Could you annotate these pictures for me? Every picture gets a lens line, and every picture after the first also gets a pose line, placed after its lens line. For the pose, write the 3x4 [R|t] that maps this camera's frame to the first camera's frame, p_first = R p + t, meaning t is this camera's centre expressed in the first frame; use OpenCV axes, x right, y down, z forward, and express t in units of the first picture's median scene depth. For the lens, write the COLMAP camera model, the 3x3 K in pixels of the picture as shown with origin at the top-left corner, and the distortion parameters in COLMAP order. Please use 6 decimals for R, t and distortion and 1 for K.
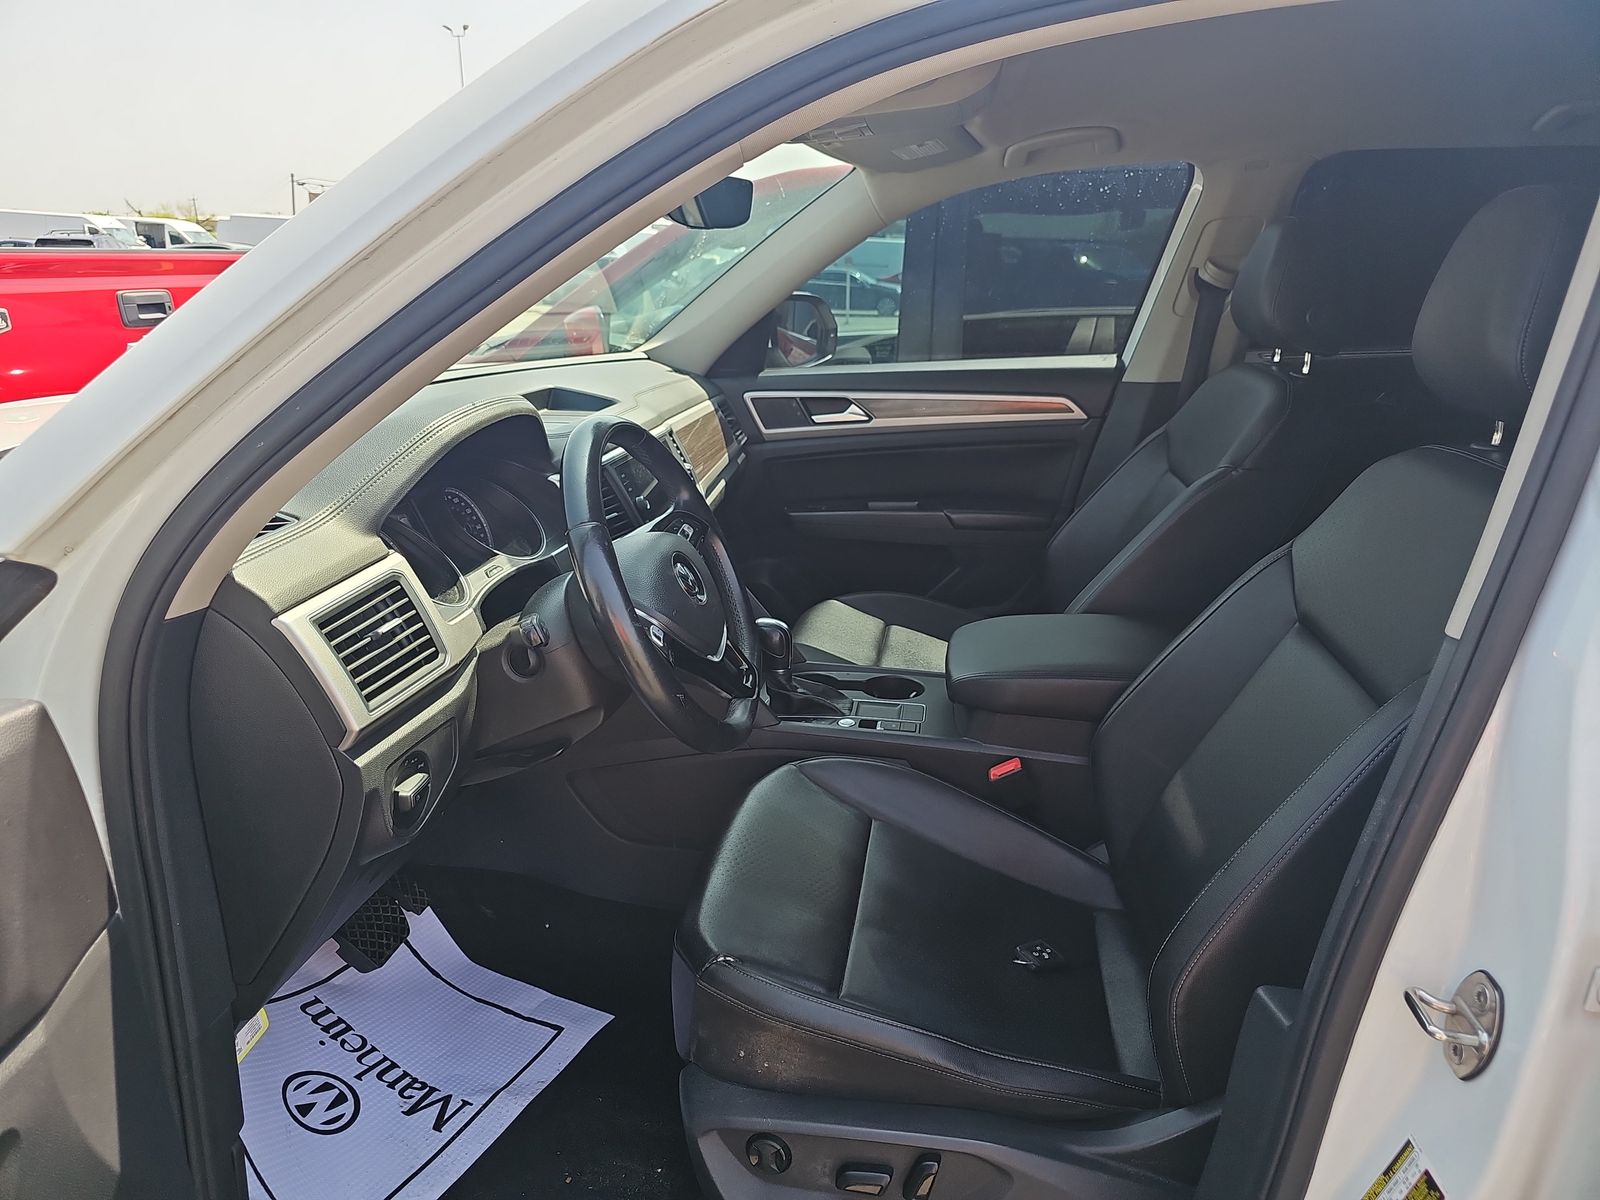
lens RADIAL K [[1086.1, 0, 801.9], [0, 1086.1, 621.5], [0, 0, 1]] dist [0.041171, -0.003053]
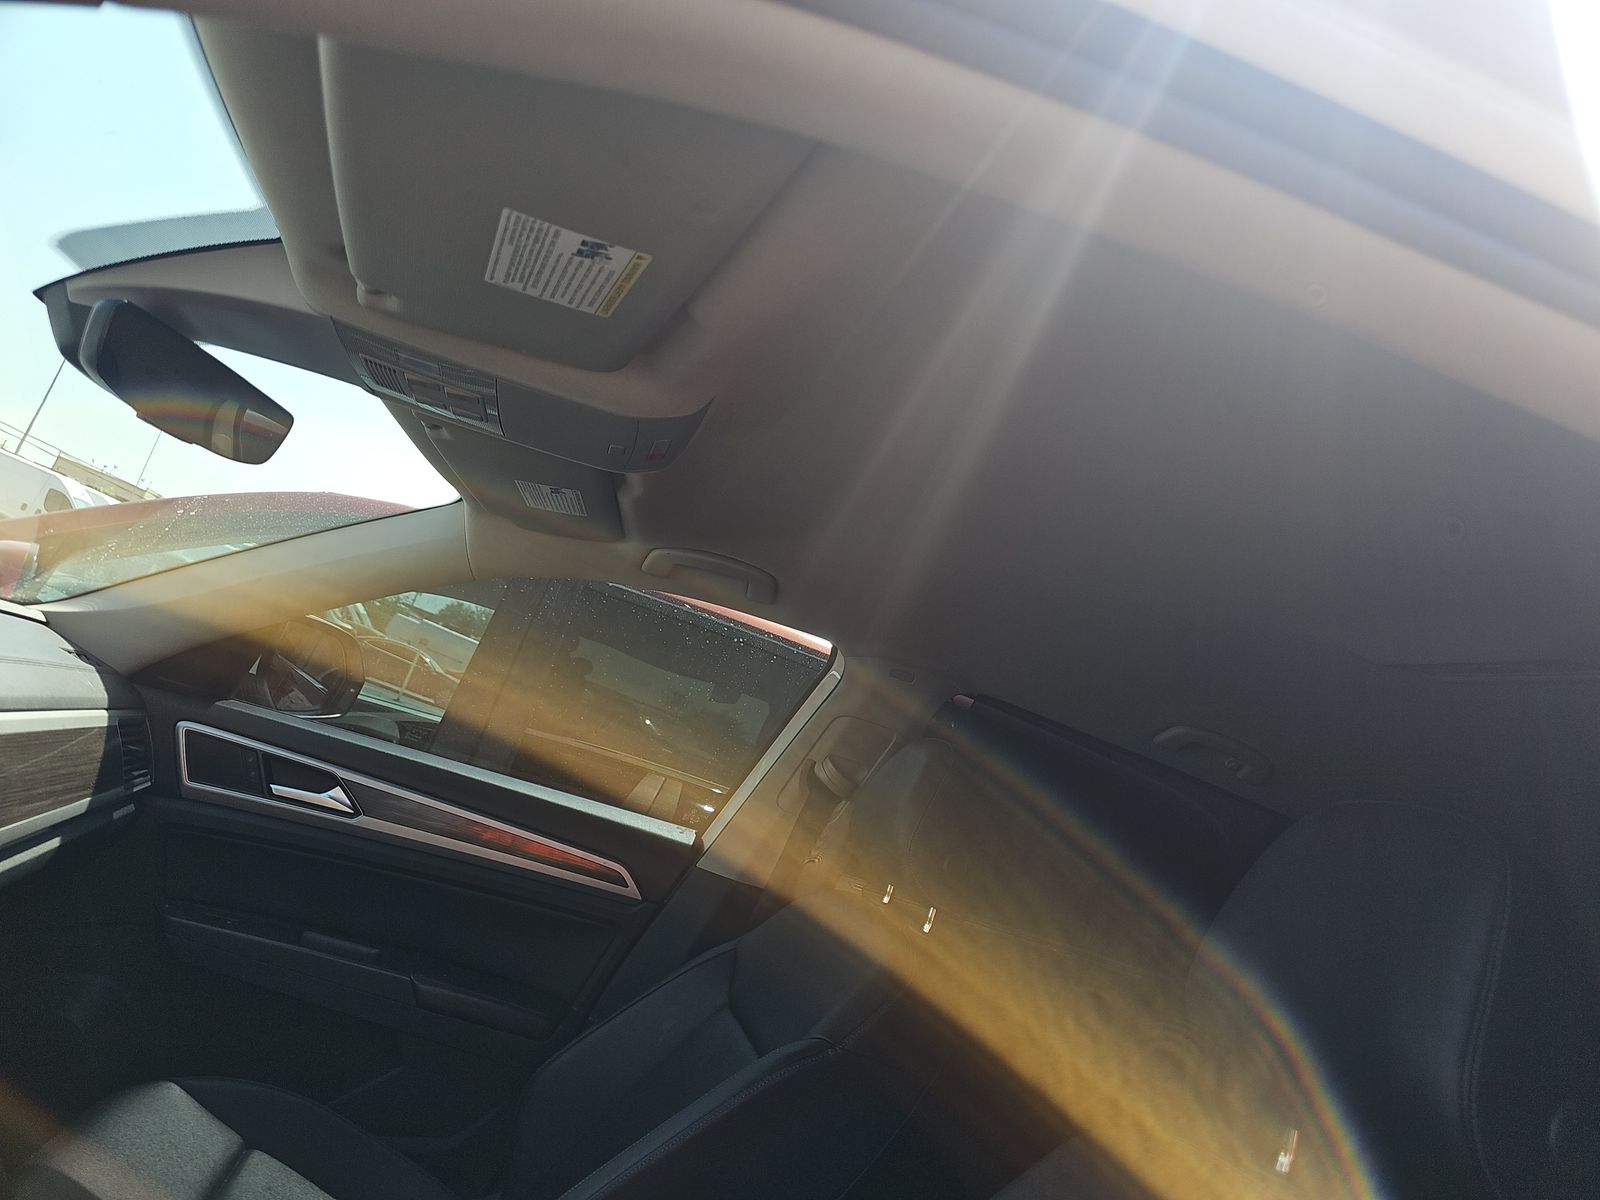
lens RADIAL K [[985.9, 0, 800.0], [0, 985.9, 600.0], [0, 0, 1]] dist [0.037526, -0.057988]
pose [[0.859877, 0.377879, 0.343247, 0.039787], [-0.197421, 0.866205, -0.459037, -0.072296], [-0.470782, 0.326951, 0.819431, 0.311402]]
